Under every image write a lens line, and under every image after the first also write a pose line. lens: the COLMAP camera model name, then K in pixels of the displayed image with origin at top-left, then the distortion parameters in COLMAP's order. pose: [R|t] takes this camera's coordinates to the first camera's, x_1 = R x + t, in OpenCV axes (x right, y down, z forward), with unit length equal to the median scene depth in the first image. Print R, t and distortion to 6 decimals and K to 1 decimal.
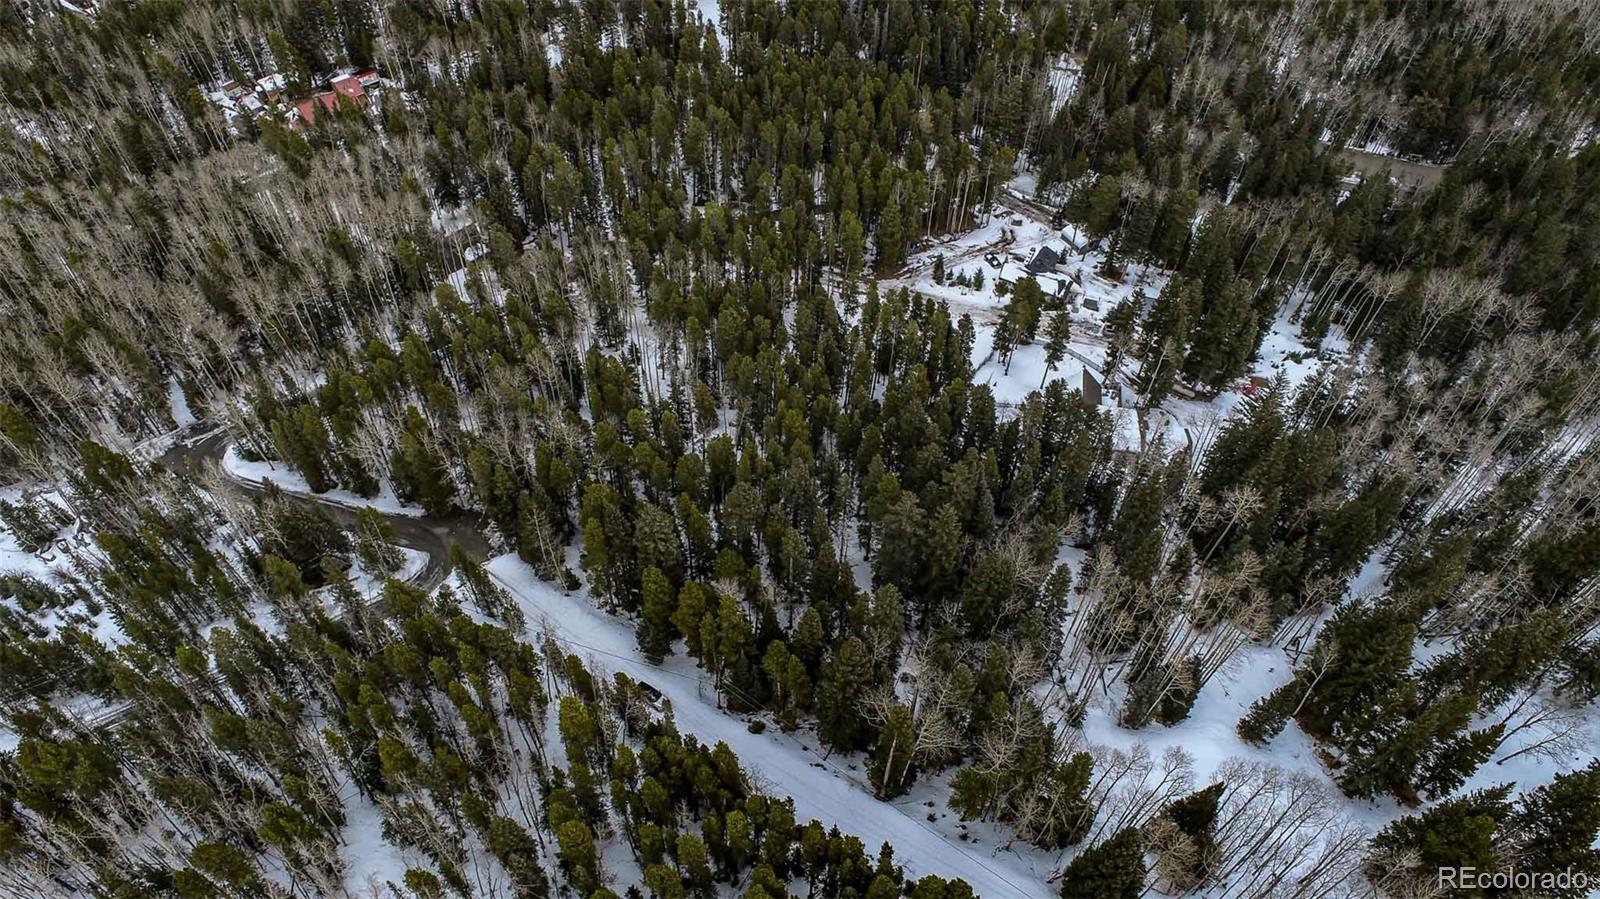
lens RADIAL K [[1083.5, 0, 798.5], [0, 1083.5, 445.6], [0, 0, 1]] dist [-0.015644, 0.008919]
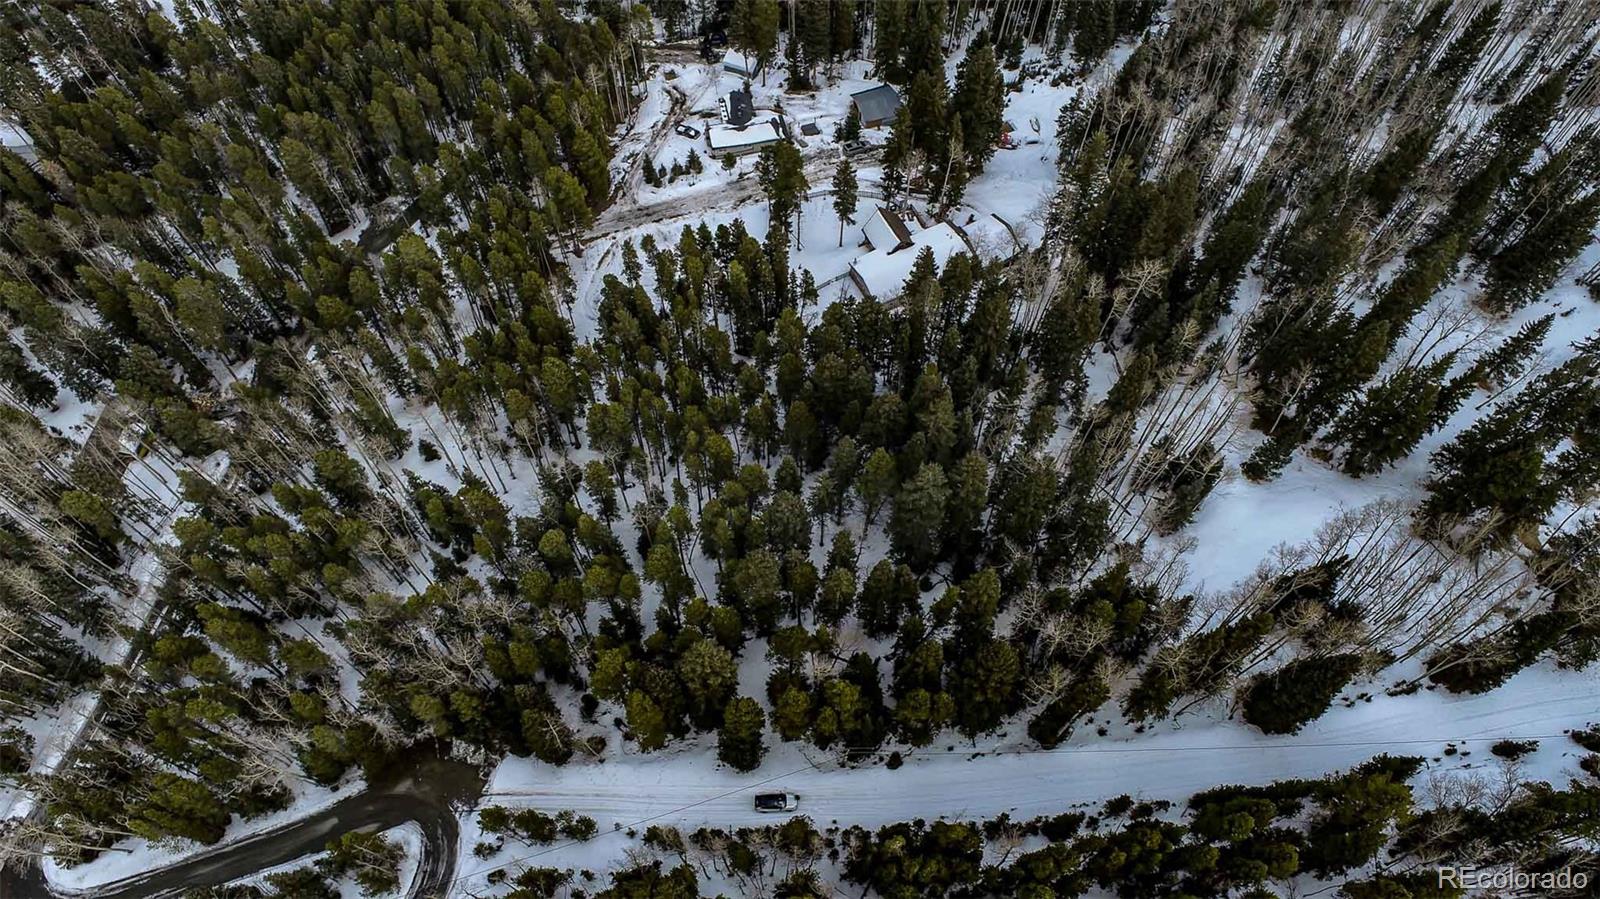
lens RADIAL K [[1083.5, 0, 798.5], [0, 1083.5, 445.6], [0, 0, 1]] dist [-0.015644, 0.008919]
pose [[0.800207, -0.536419, 0.268185, -0.129889], [0.471777, 0.839127, 0.270725, -0.158866], [-0.370264, -0.090112, 0.924546, 0.126829]]
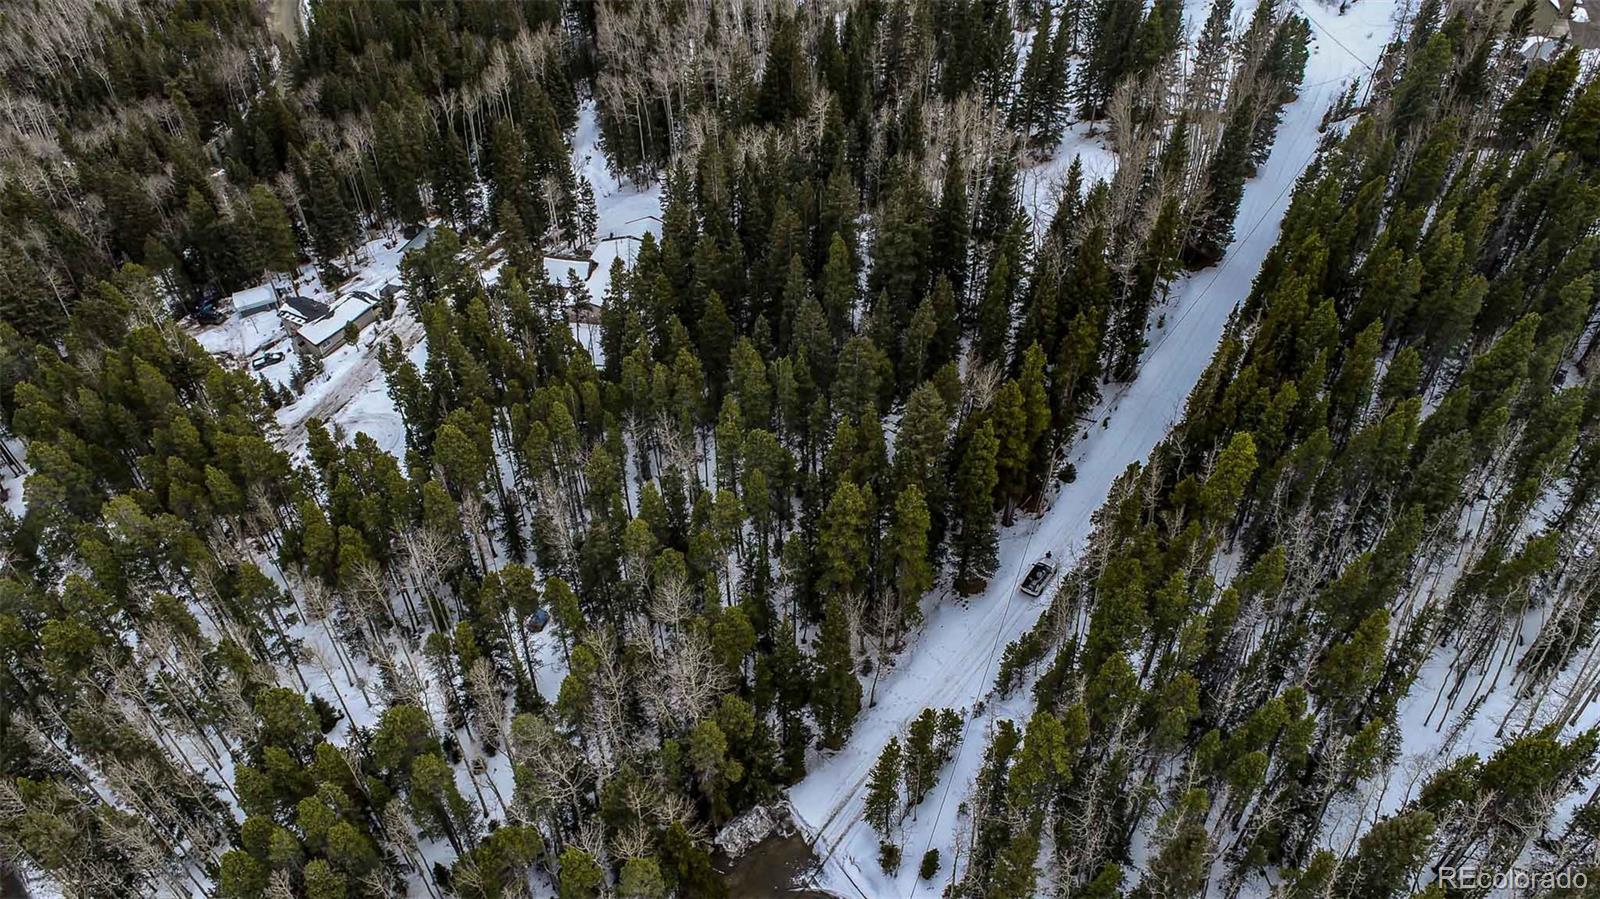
lens RADIAL K [[1083.5, 0, 798.5], [0, 1083.5, 445.6], [0, 0, 1]] dist [-0.015644, 0.008919]
pose [[0.034936, -0.687566, 0.725281, -0.411575], [0.779889, 0.472569, 0.410428, -0.170835], [-0.624942, 0.551300, 0.552735, 0.404181]]
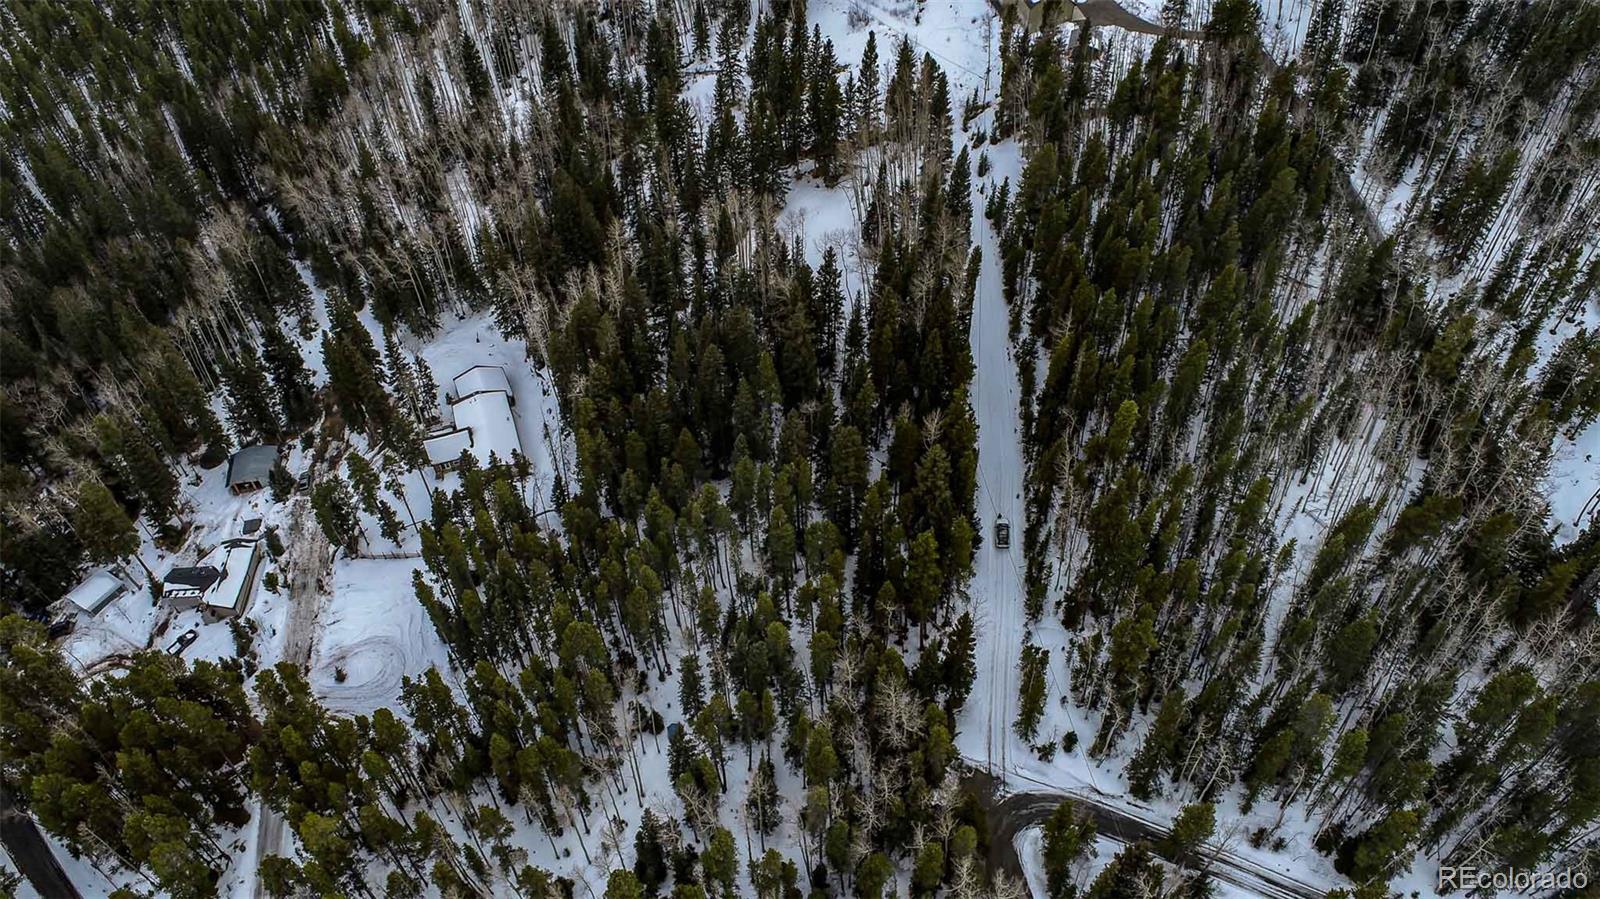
lens RADIAL K [[1083.5, 0, 798.5], [0, 1083.5, 445.6], [0, 0, 1]] dist [-0.015644, 0.008919]
pose [[-0.499228, -0.631299, 0.593492, -0.404634], [0.675267, 0.145734, 0.723032, -0.461237], [-0.542942, 0.761724, 0.353541, 0.422475]]
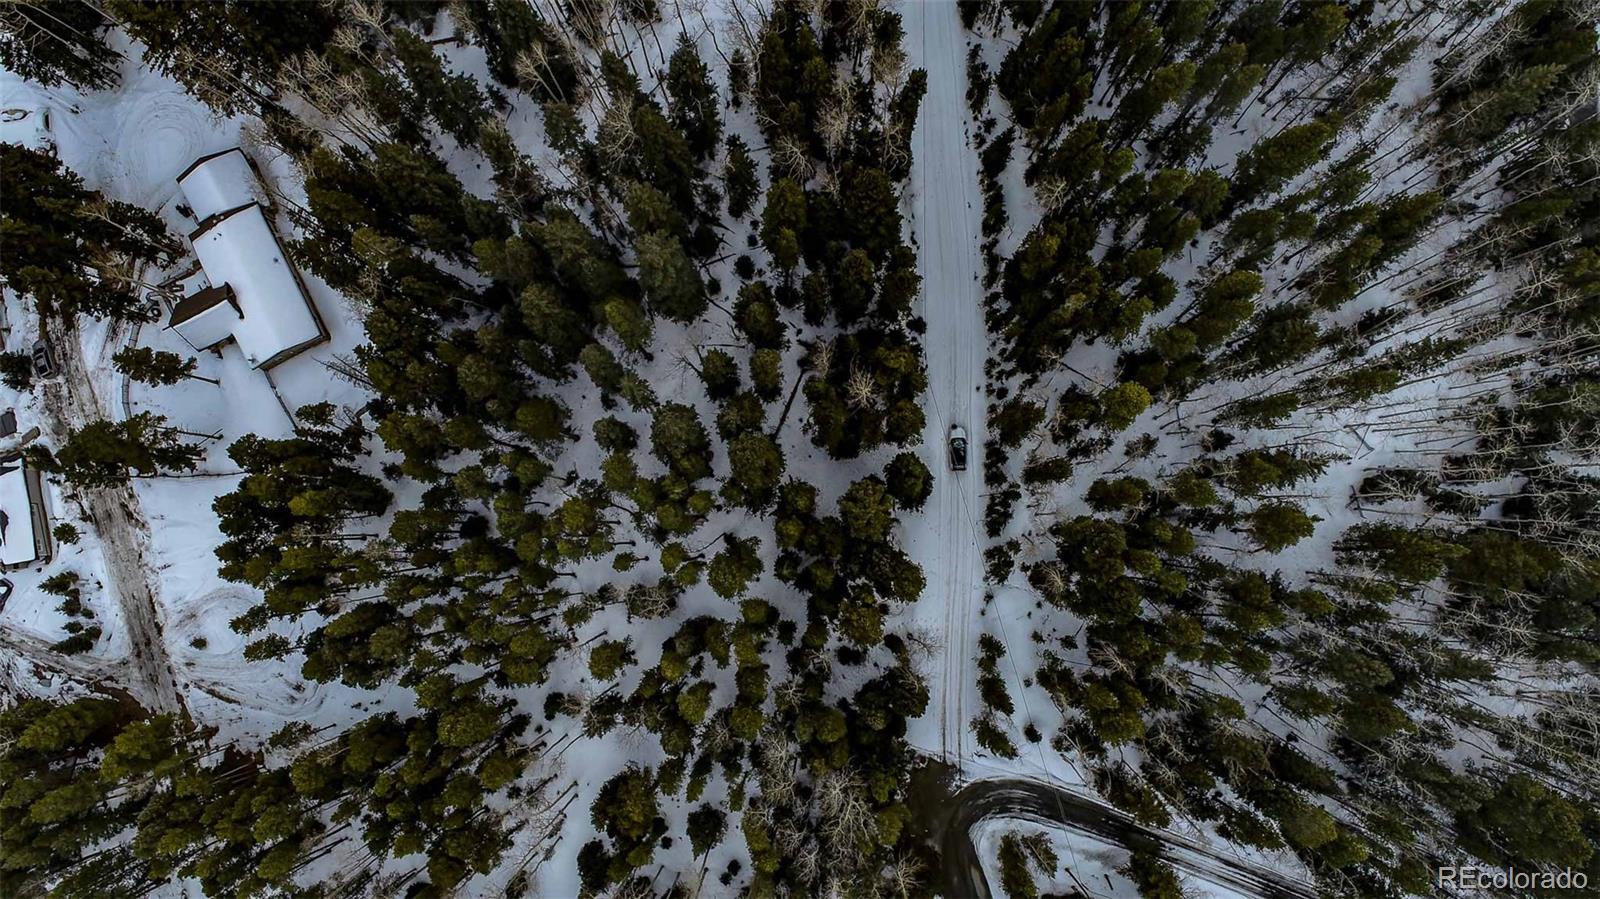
lens RADIAL K [[1083.5, 0, 798.5], [0, 1083.5, 445.6], [0, 0, 1]] dist [-0.015644, 0.008919]
pose [[-0.600592, -0.798142, 0.047529, -0.063002], [0.624110, -0.430819, 0.651830, -0.262617], [-0.499776, 0.421147, 0.756875, 0.264220]]
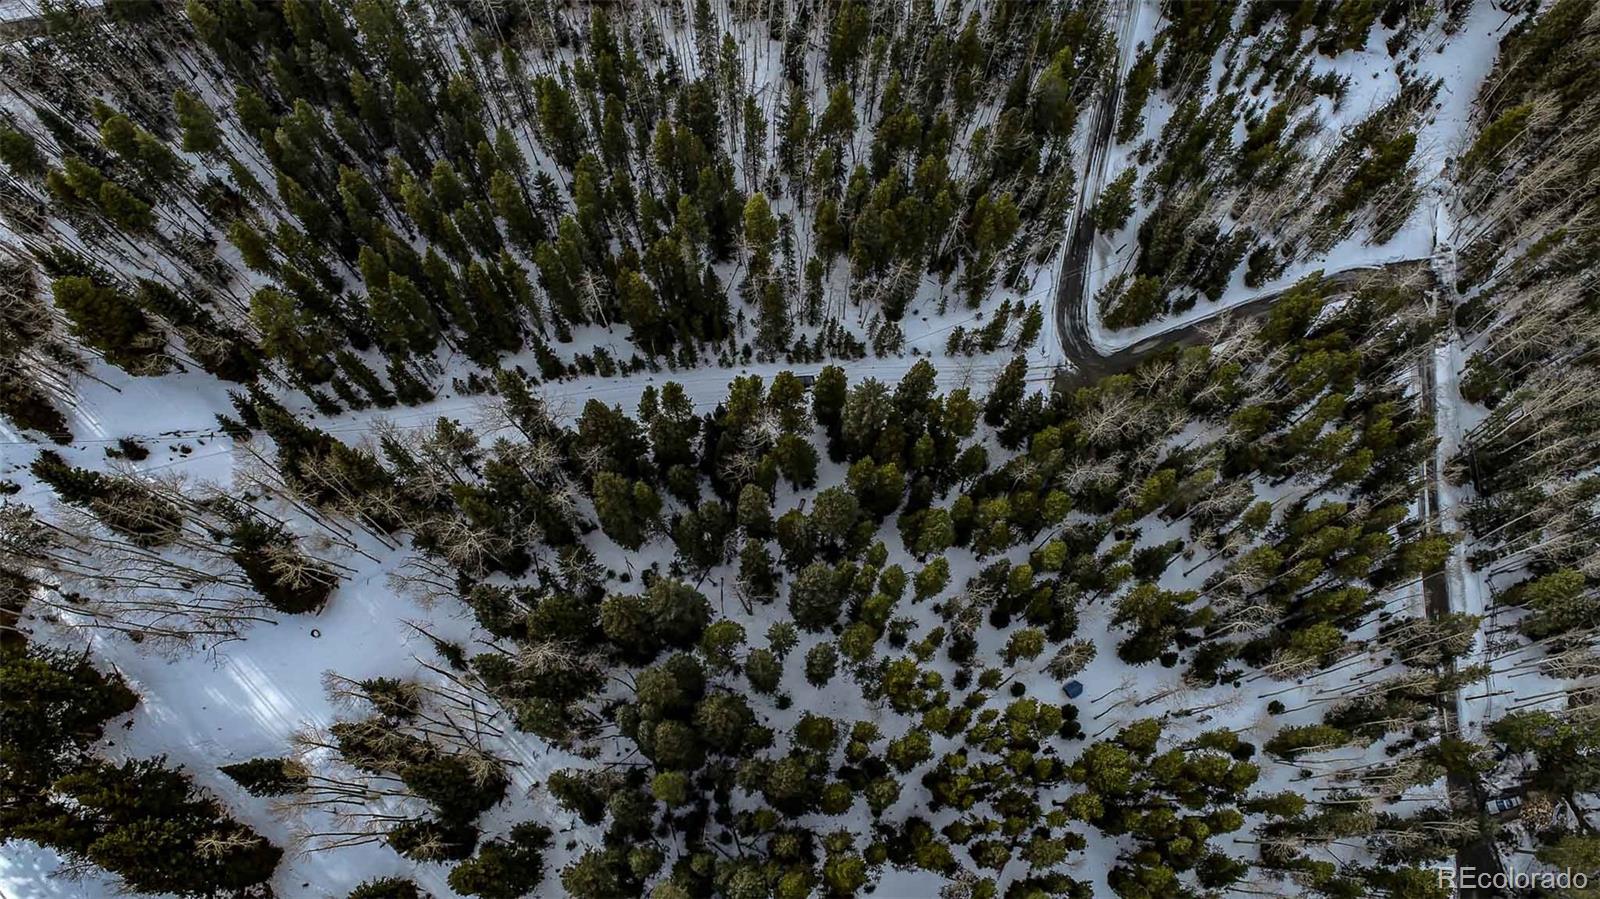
lens RADIAL K [[1051.6, 0, 795.7], [0, 1051.6, 442.1], [0, 0, 1]] dist [0.002558, 0.001417]
pose [[-0.731195, 0.638261, -0.240783, 0.089643], [-0.535478, -0.318342, 0.782254, -0.362053], [0.422631, 0.700915, 0.574545, 0.300922]]
